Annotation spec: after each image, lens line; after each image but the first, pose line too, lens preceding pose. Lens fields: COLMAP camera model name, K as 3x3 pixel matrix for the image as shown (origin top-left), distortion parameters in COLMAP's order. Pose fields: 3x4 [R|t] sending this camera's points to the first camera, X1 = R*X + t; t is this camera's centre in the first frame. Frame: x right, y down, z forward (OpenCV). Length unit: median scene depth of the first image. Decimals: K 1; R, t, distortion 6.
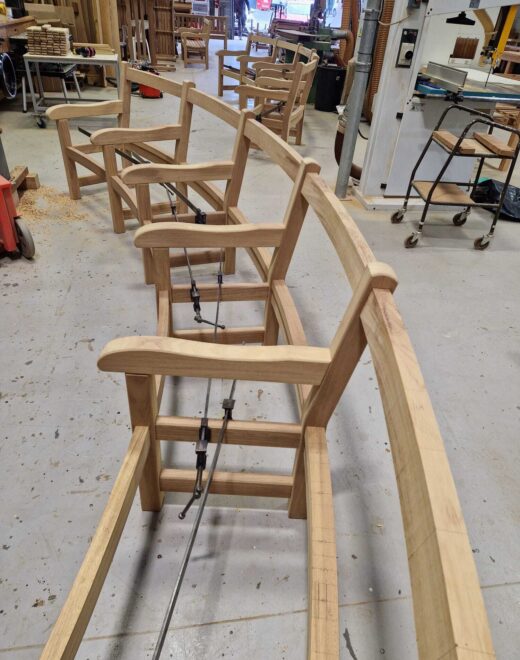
lens RADIAL K [[443.9, 0, 266.2], [0, 443.9, 330.4], [0, 0, 1]] dist [0.085584, -0.070003]
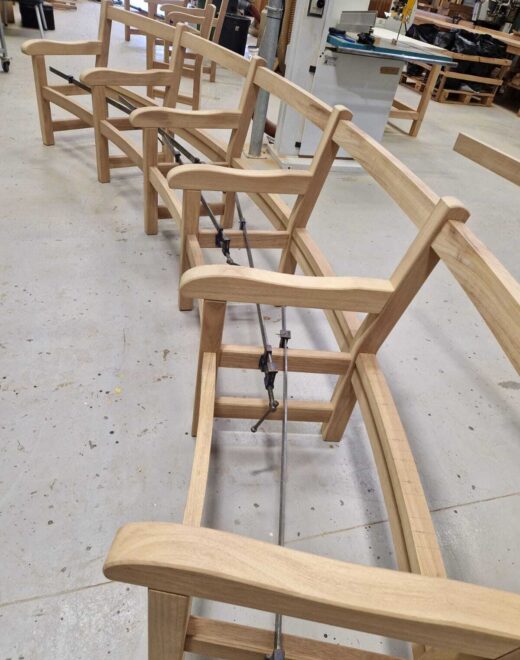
lens RADIAL K [[443.9, 0, 266.2], [0, 443.9, 330.4], [0, 0, 1]] dist [0.085584, -0.070003]
pose [[0.993958, 0.001820, 0.109746, -0.194031], [-0.009597, 0.997474, 0.070376, 0.062844], [-0.109340, -0.071004, 0.991465, -0.052561]]
